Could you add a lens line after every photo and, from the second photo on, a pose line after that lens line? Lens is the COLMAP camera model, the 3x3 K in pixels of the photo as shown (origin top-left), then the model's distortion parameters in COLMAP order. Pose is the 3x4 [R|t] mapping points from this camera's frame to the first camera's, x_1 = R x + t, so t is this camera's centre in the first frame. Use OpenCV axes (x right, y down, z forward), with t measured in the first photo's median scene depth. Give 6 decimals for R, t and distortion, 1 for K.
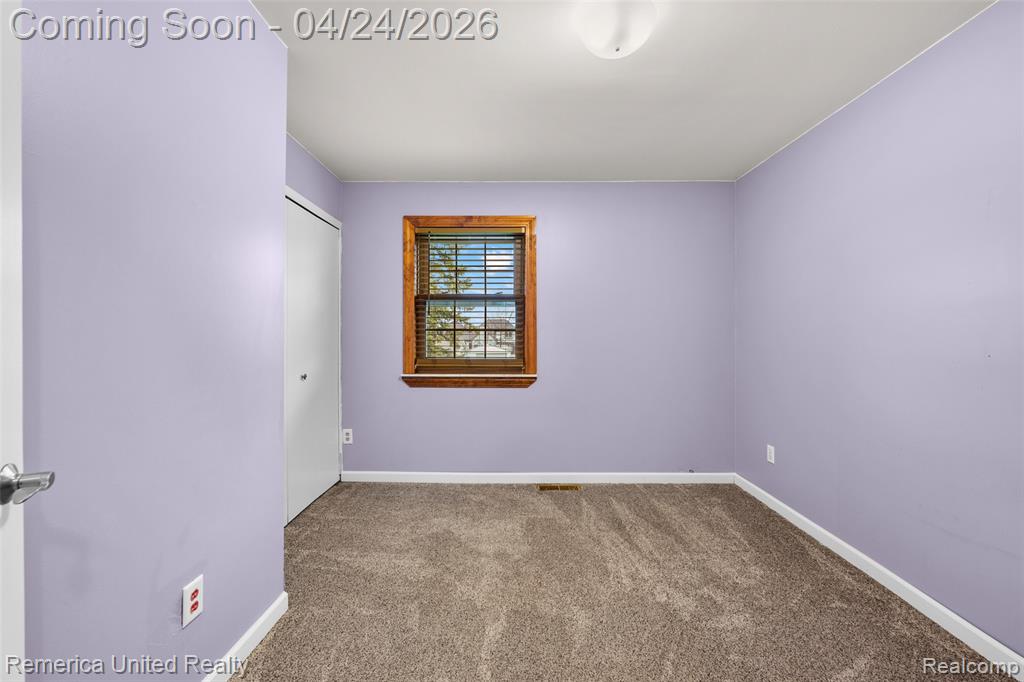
lens RADIAL K [[412.8, 0, 511.0], [0, 412.8, 334.9], [0, 0, 1]] dist [0.001714, -0.000953]
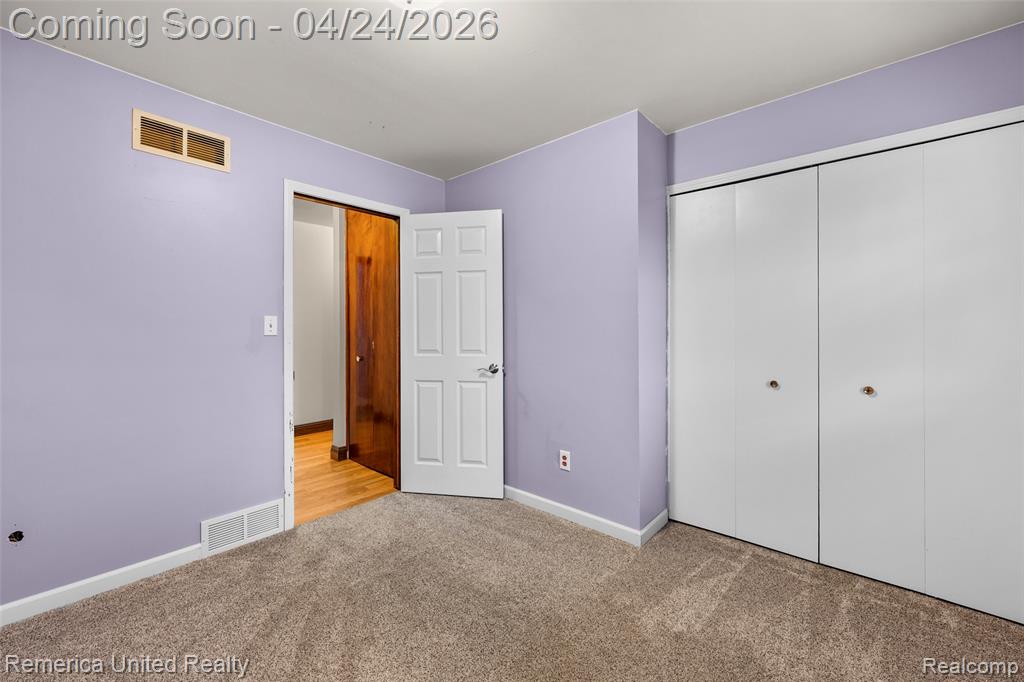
lens RADIAL K [[412.8, 0, 510.8], [0, 412.8, 335.4], [0, 0, 1]] dist [0.001714, -0.000953]
pose [[-0.666179, 0.001101, -0.745791, 0.938289], [-0.007390, 0.999940, 0.008077, 0.001166], [0.745756, 0.010892, -0.666131, 2.137225]]
